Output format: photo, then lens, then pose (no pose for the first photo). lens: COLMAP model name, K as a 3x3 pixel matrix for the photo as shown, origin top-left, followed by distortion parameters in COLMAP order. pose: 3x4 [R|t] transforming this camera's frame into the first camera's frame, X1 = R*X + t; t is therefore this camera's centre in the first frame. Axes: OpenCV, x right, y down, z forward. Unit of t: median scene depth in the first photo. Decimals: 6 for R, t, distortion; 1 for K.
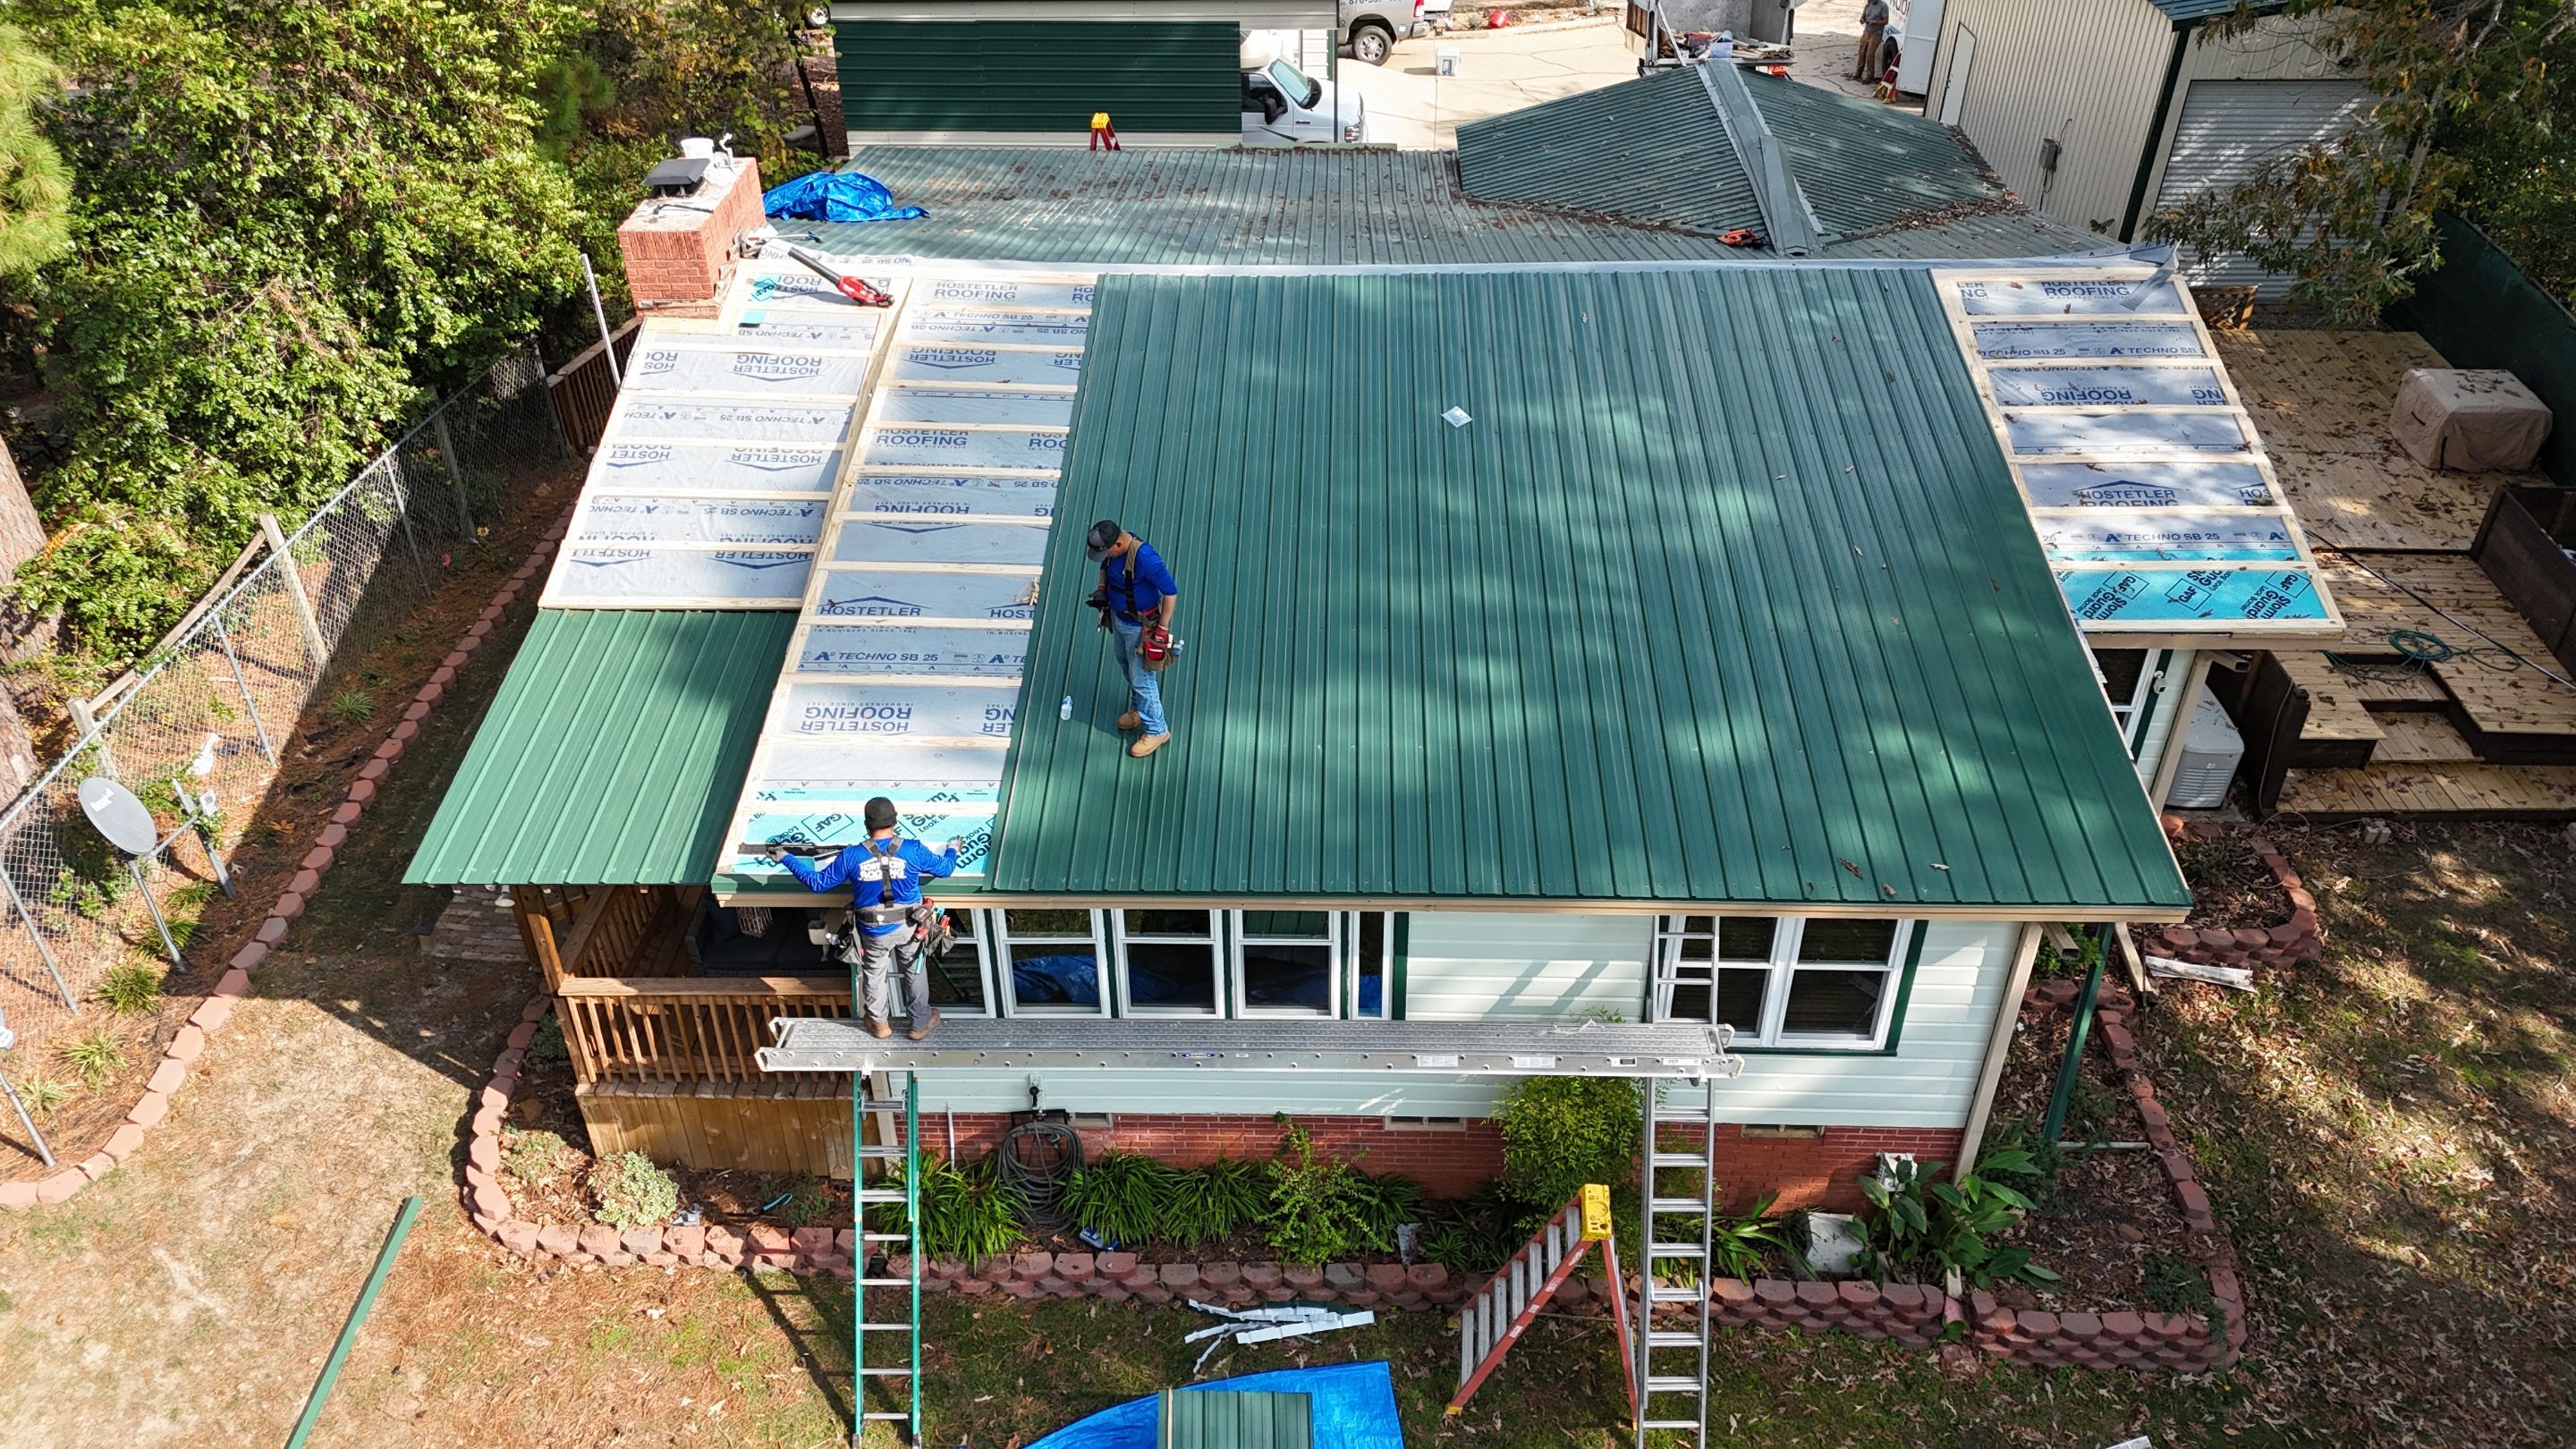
lens RADIAL K [[1886.0, 0, 1288.0], [0, 1886.0, 724.5], [0, 0, 1]] dist [0.078570, -0.066061]
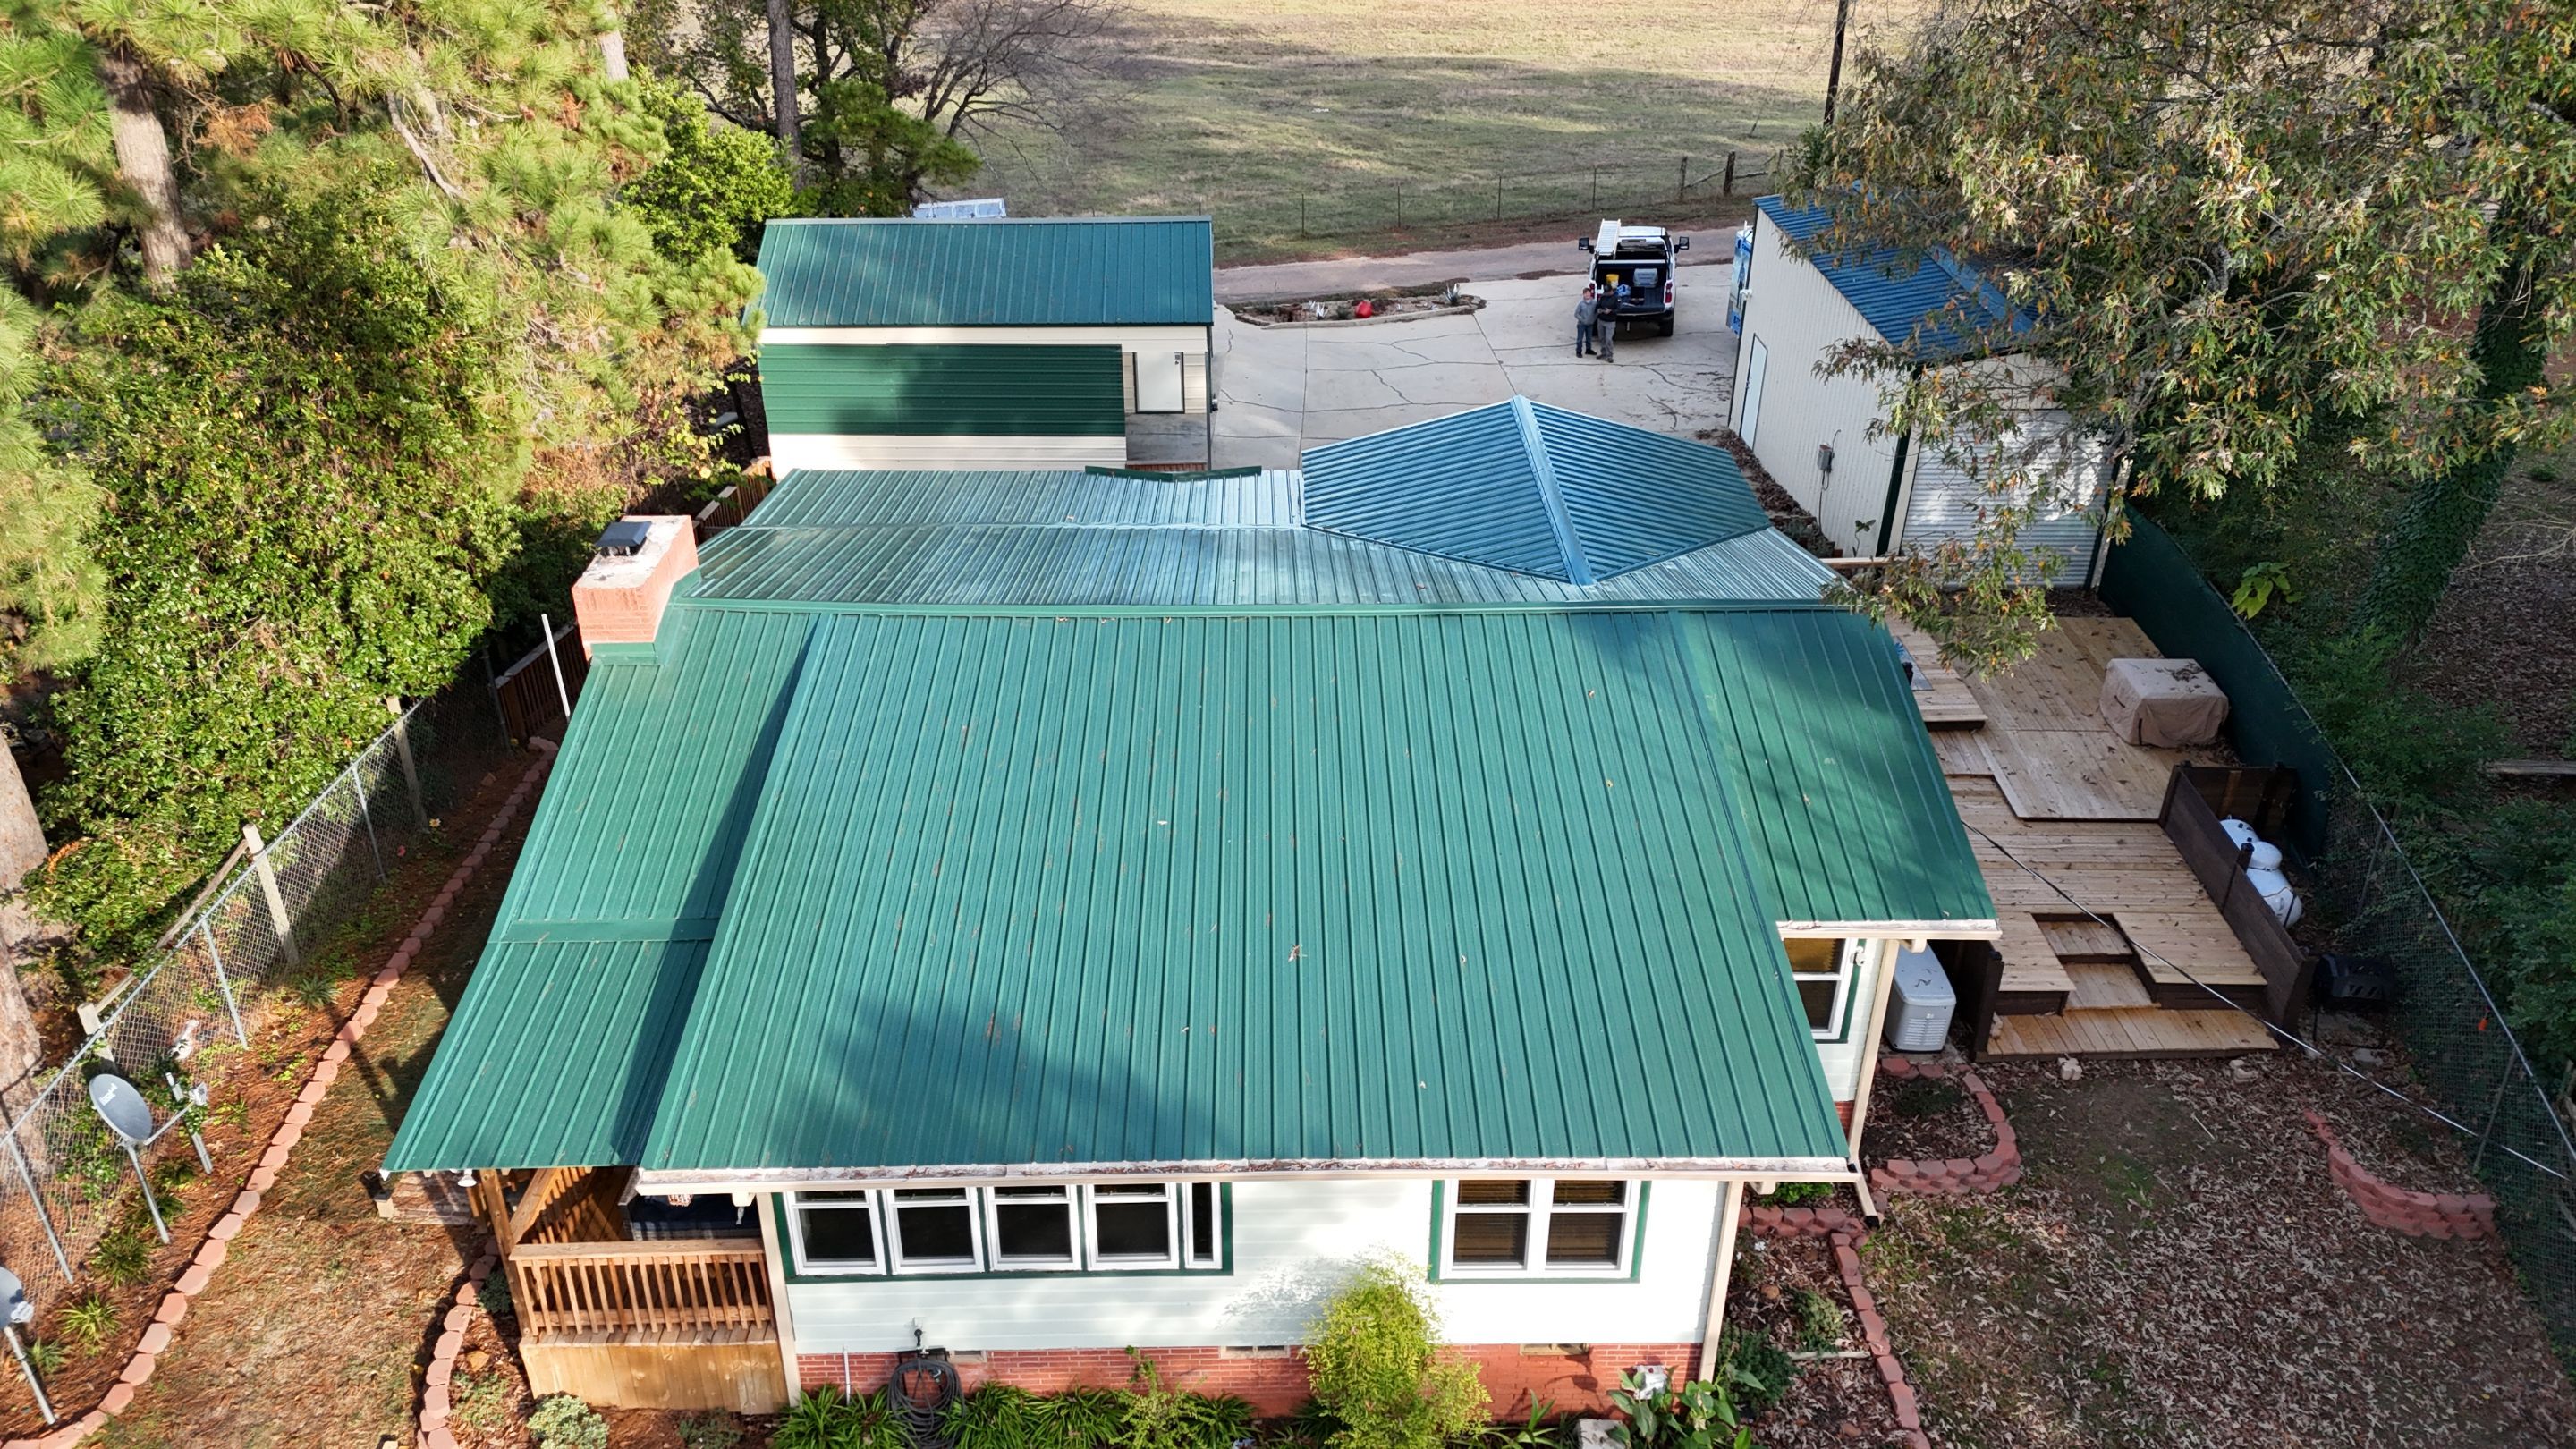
lens RADIAL K [[1893.8, 0, 1288.0], [0, 1893.8, 724.5], [0, 0, 1]] dist [0.065991, -0.053654]
pose [[0.999052, -0.013189, 0.041496, 0.047013], [0.017293, 0.994822, -0.100148, -0.054742], [-0.039960, 0.100771, 0.994107, -0.205635]]
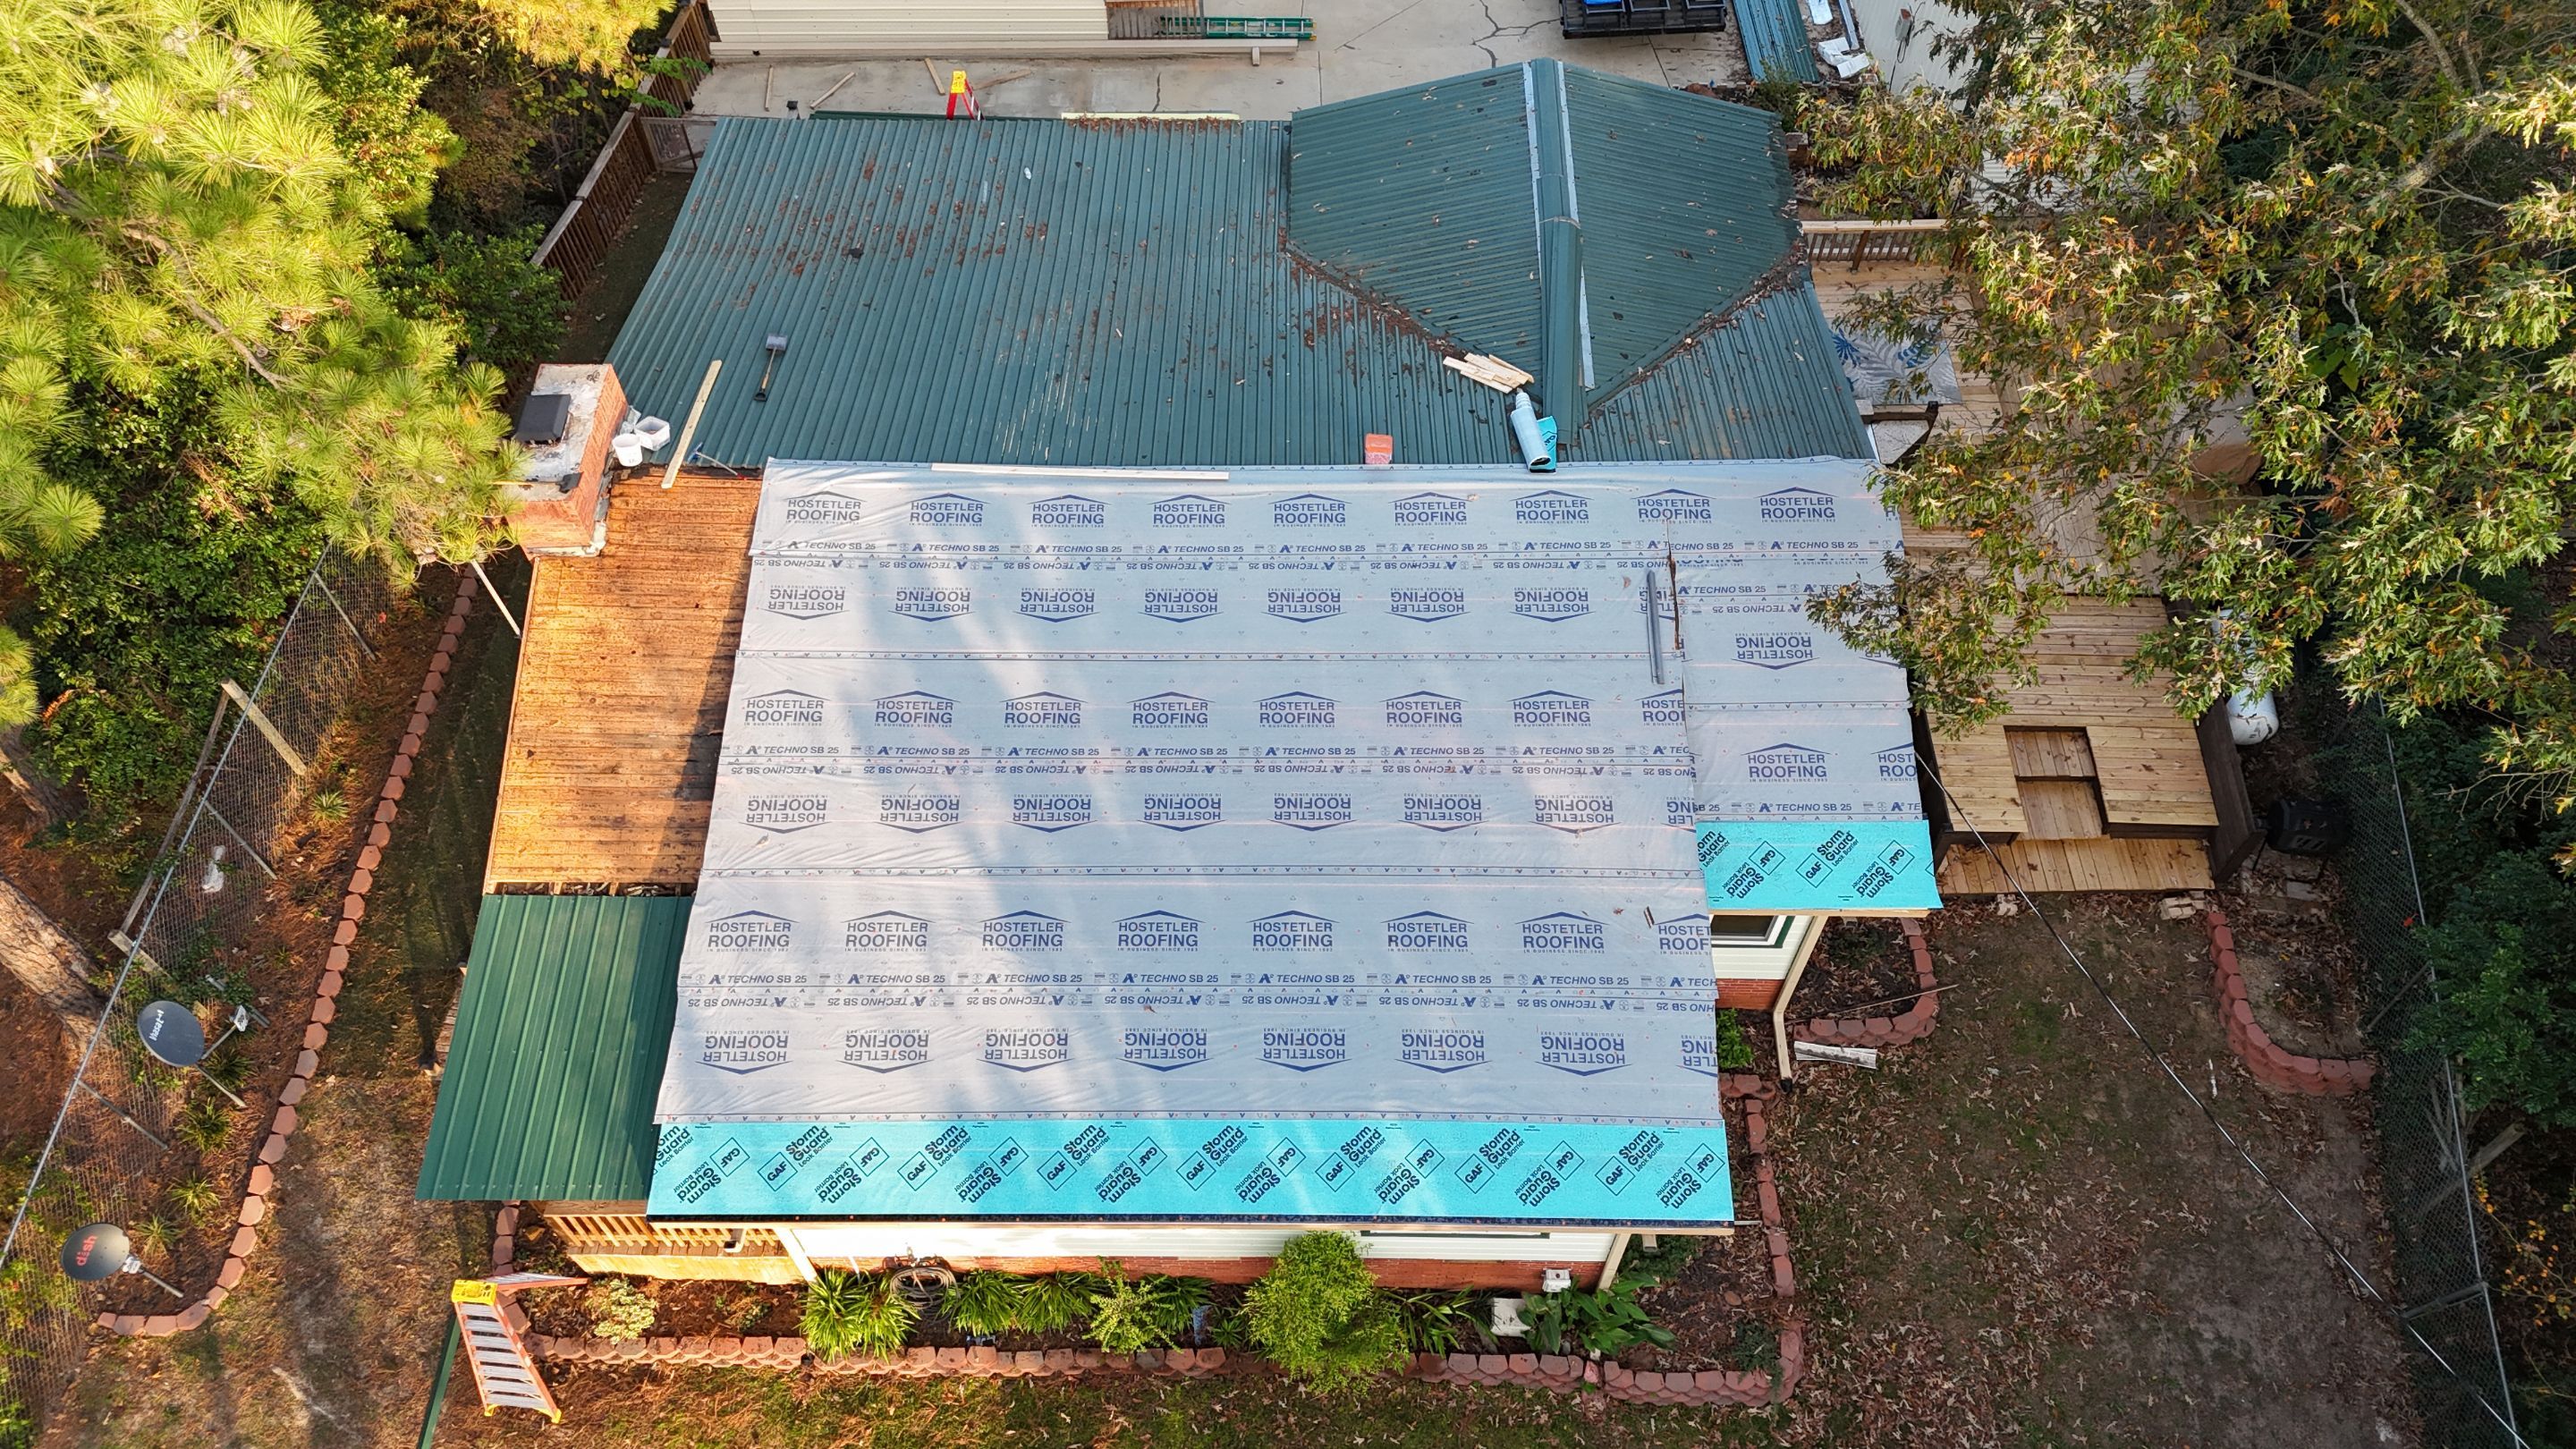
lens RADIAL K [[1886.0, 0, 1288.0], [0, 1886.0, 724.5], [0, 0, 1]] dist [0.078570, -0.066061]
pose [[0.999884, -0.013783, 0.006427, 0.118173], [0.010724, 0.938666, 0.344661, -0.570833], [-0.010783, -0.344552, 0.938705, -0.121602]]
